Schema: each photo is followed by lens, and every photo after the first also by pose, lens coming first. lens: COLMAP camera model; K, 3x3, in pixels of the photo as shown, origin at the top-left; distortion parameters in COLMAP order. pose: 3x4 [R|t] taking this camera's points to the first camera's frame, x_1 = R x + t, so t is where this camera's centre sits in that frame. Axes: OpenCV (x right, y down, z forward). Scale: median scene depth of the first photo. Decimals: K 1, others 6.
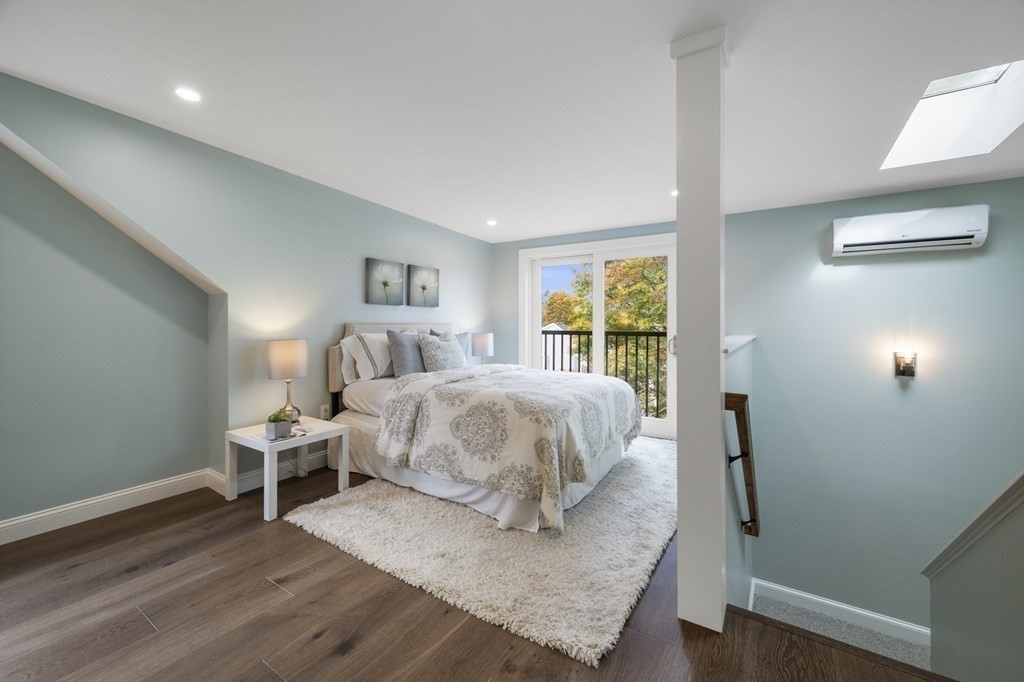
lens RADIAL K [[412.5, 0, 510.7], [0, 412.5, 320.9], [0, 0, 1]] dist [-0.000058, -0.000005]
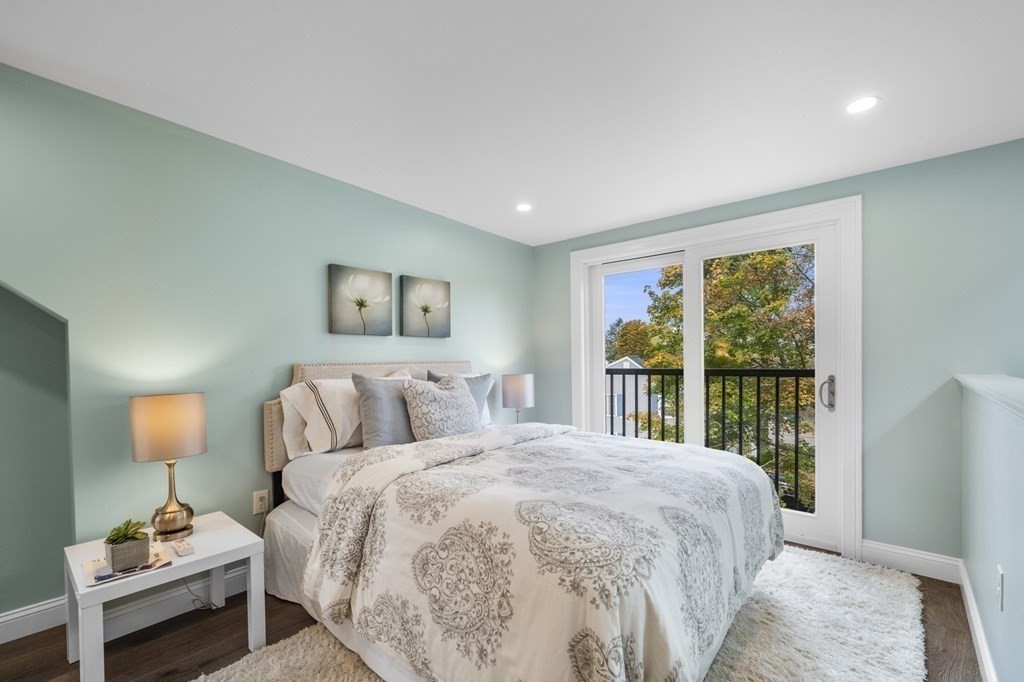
lens RADIAL K [[451.4, 0, 512.1], [0, 451.4, 365.4], [0, 0, 1]] dist [0.001177, 0.000137]
pose [[0.989120, -0.013703, -0.146474, 0.048018], [0.016869, 0.999650, 0.020392, -0.001169], [0.146143, -0.022641, 0.989004, 0.357911]]
